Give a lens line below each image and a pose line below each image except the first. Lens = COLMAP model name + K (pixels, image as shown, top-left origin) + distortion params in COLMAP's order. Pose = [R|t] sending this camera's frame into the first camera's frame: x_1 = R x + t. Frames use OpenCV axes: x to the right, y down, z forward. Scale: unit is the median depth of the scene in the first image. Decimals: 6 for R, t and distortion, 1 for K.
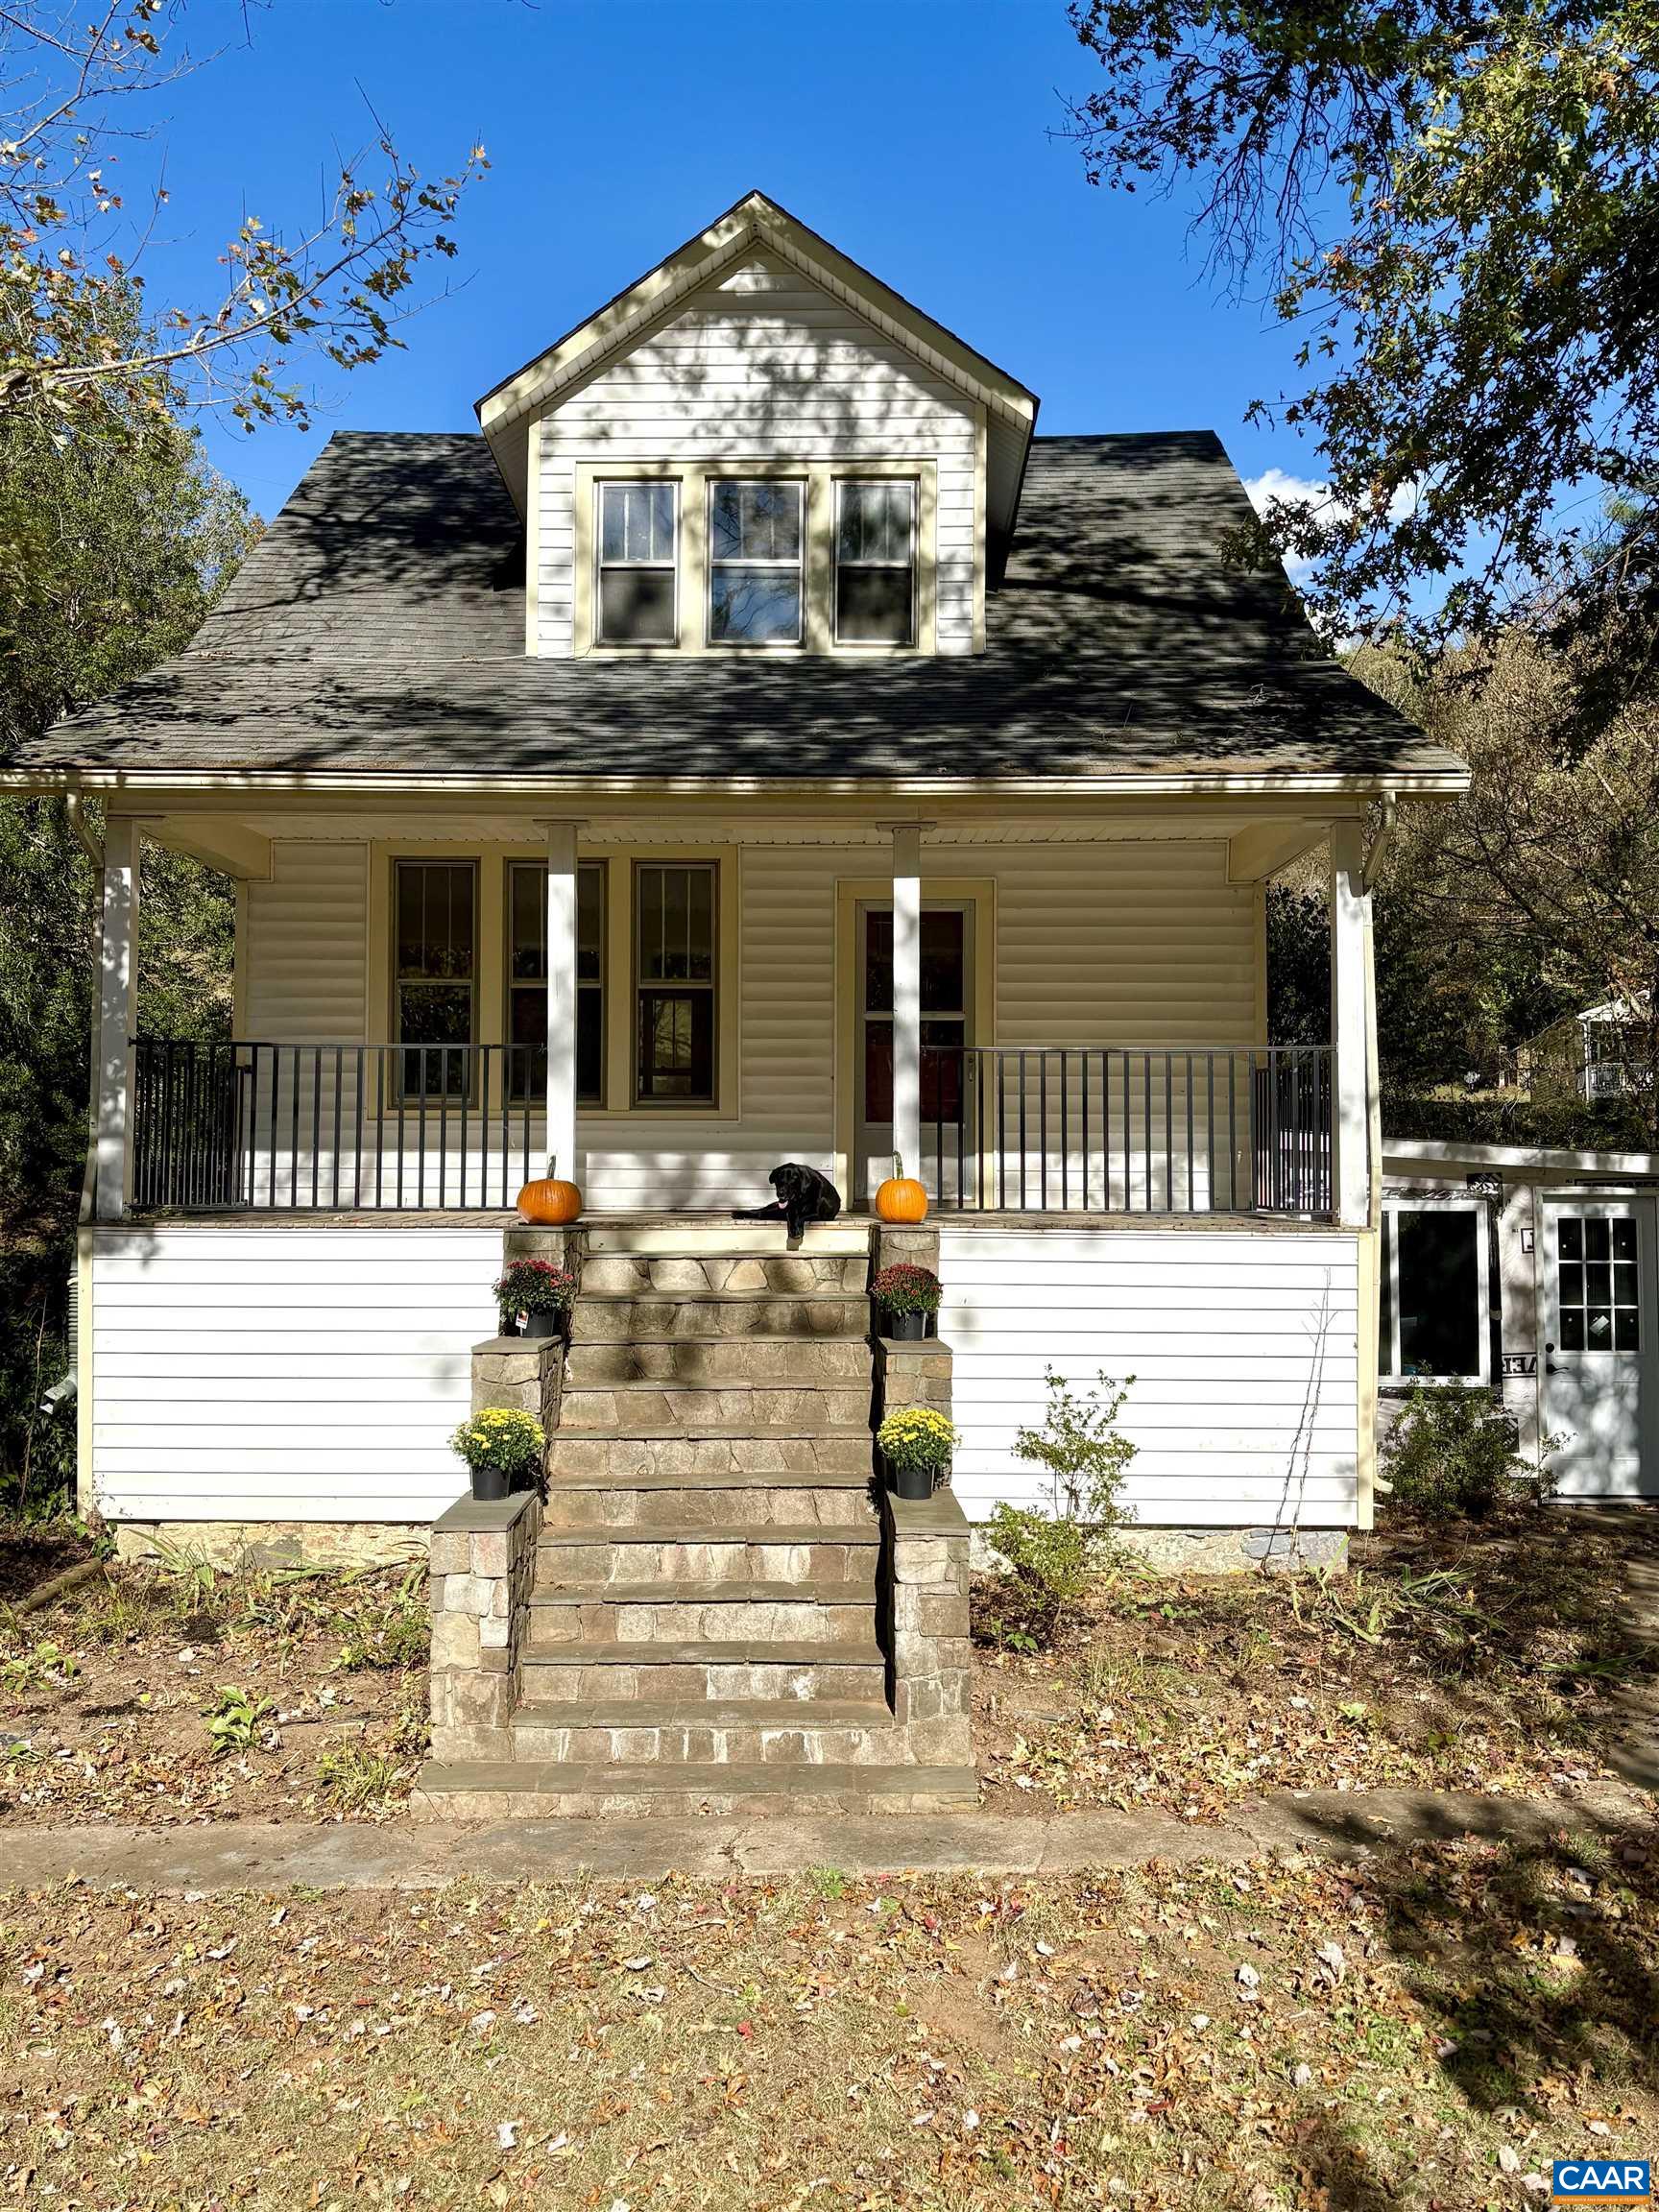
lens RADIAL K [[1869.5, 0, 828.1], [0, 1869.5, 1118.8], [0, 0, 1]] dist [0.003418, -0.004822]
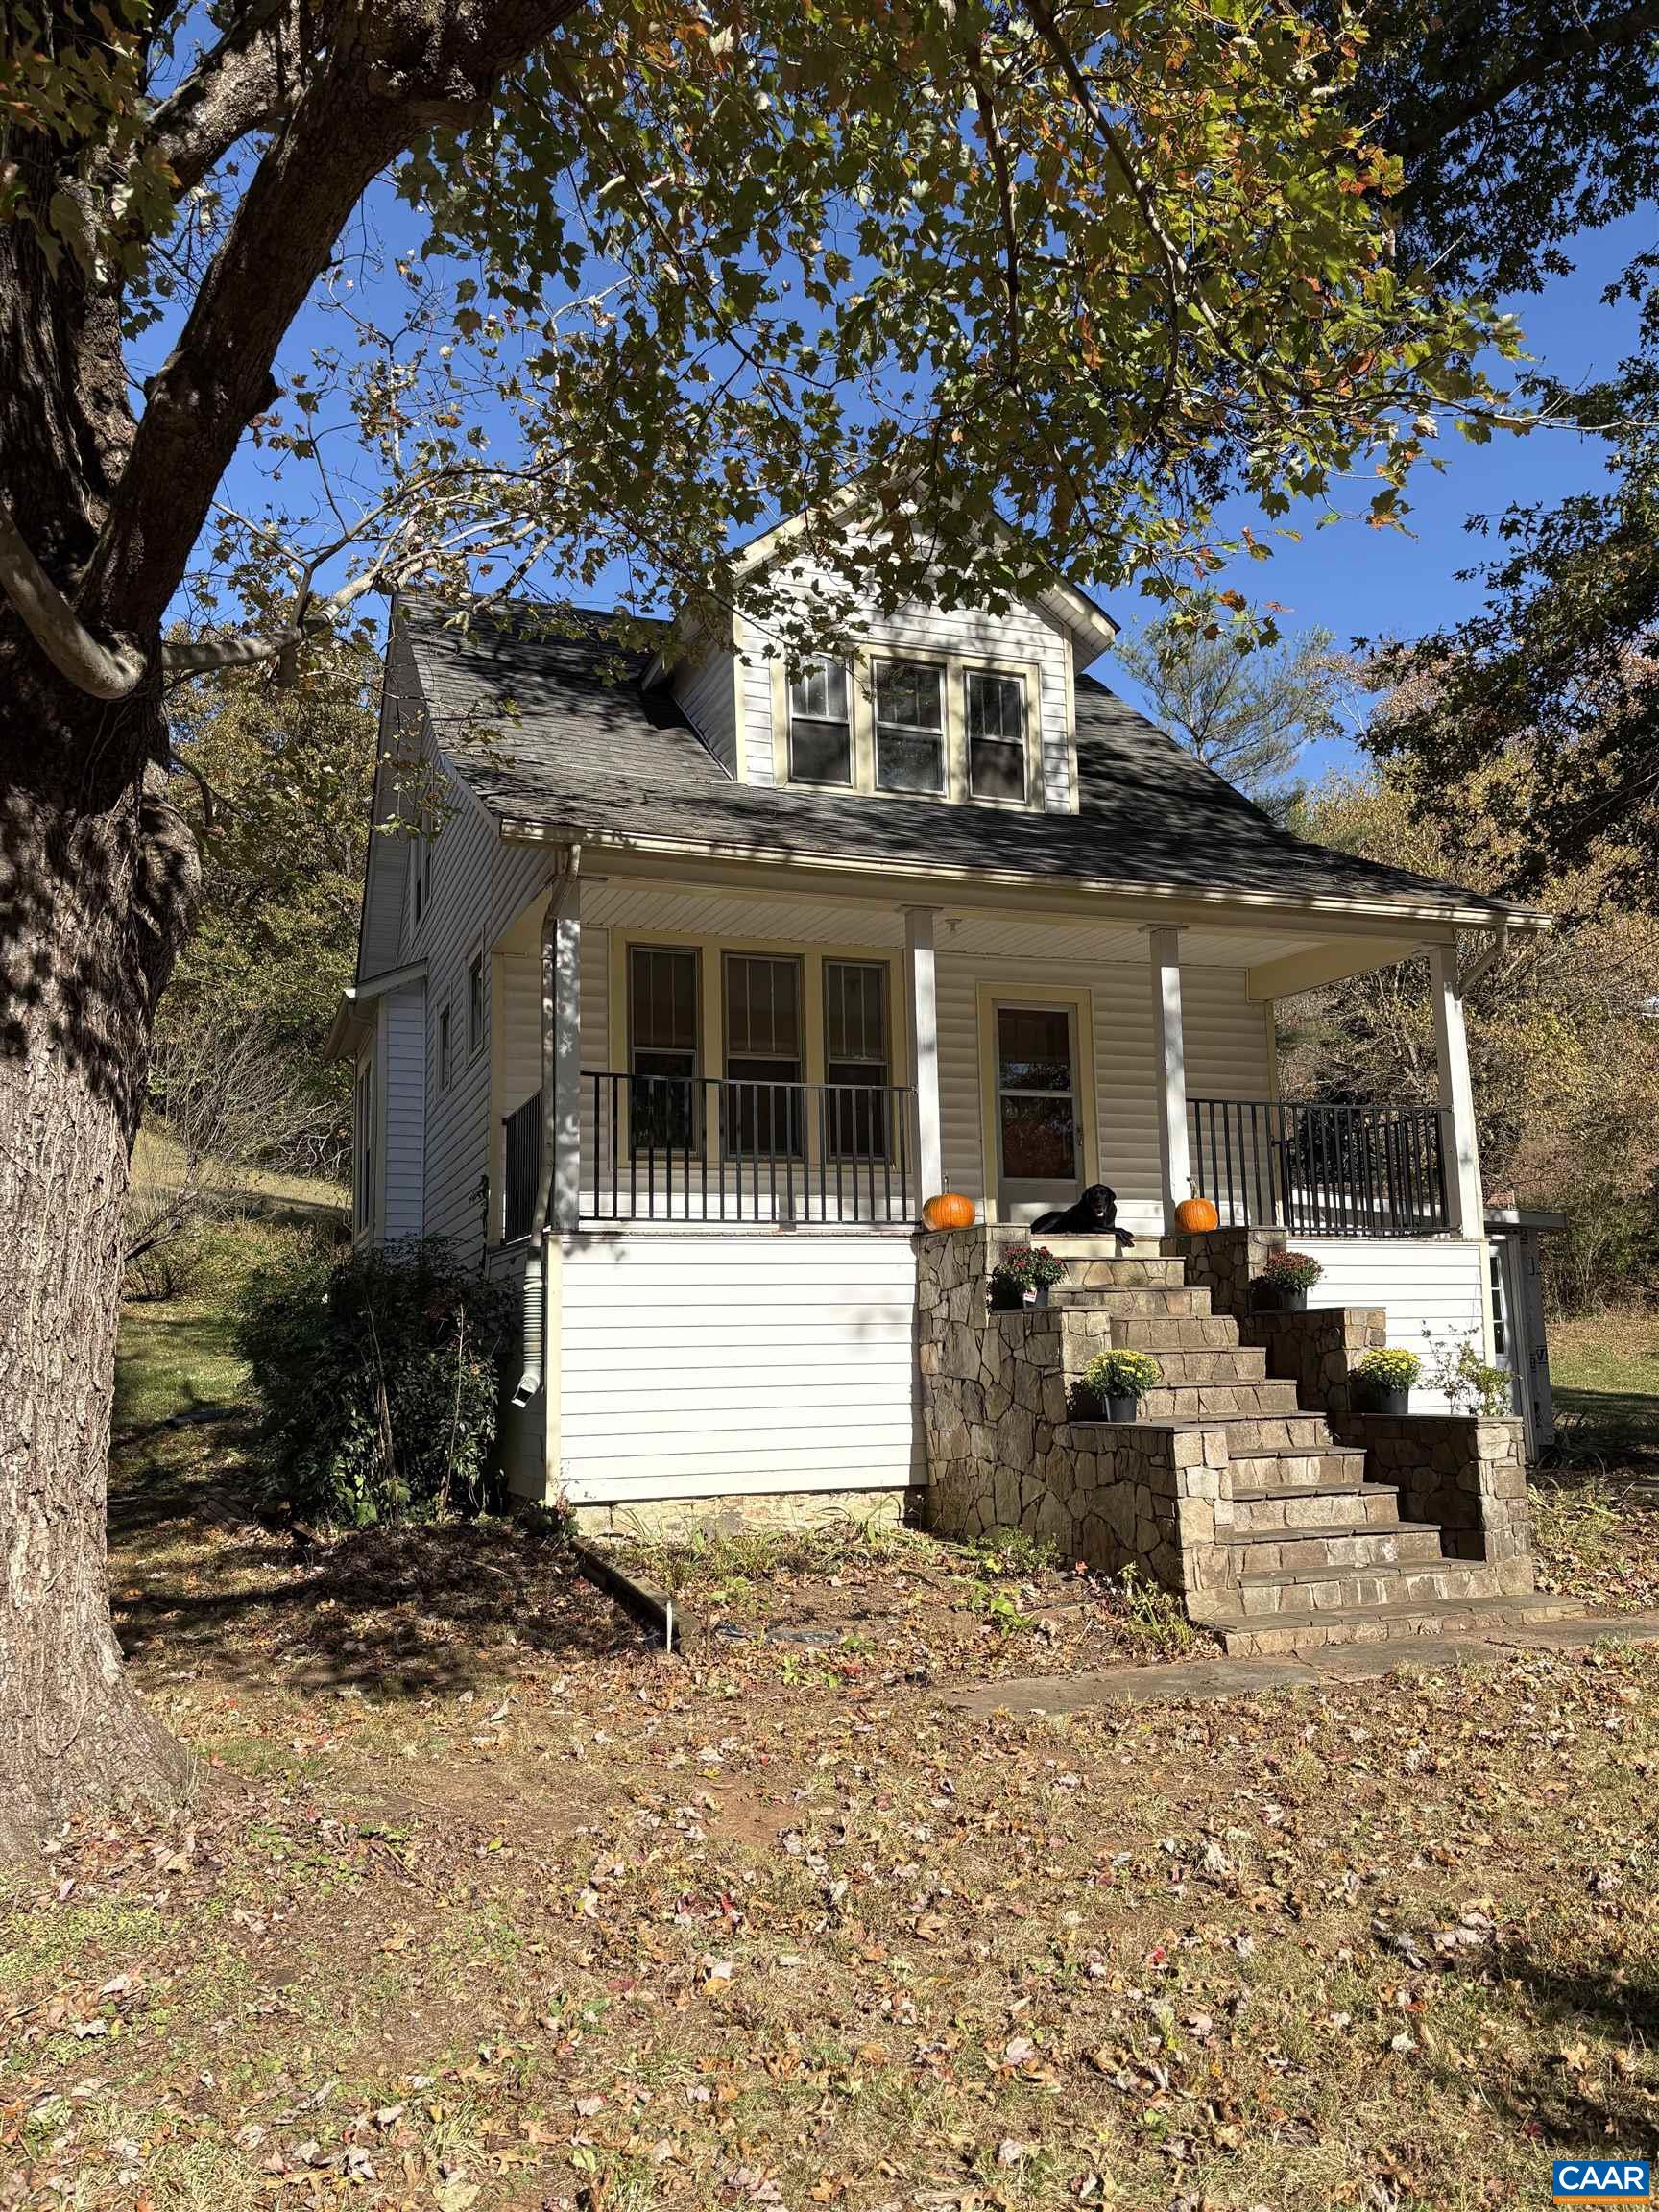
lens RADIAL K [[1673.5, 0, 836.8], [0, 1673.5, 1102.1], [0, 0, 1]] dist [0.008017, 0.004652]
pose [[0.938265, 0.030549, 0.344565, -0.595723], [0.002518, 0.995463, -0.095113, 0.073637], [-0.345907, 0.090109, 0.933932, -0.002181]]
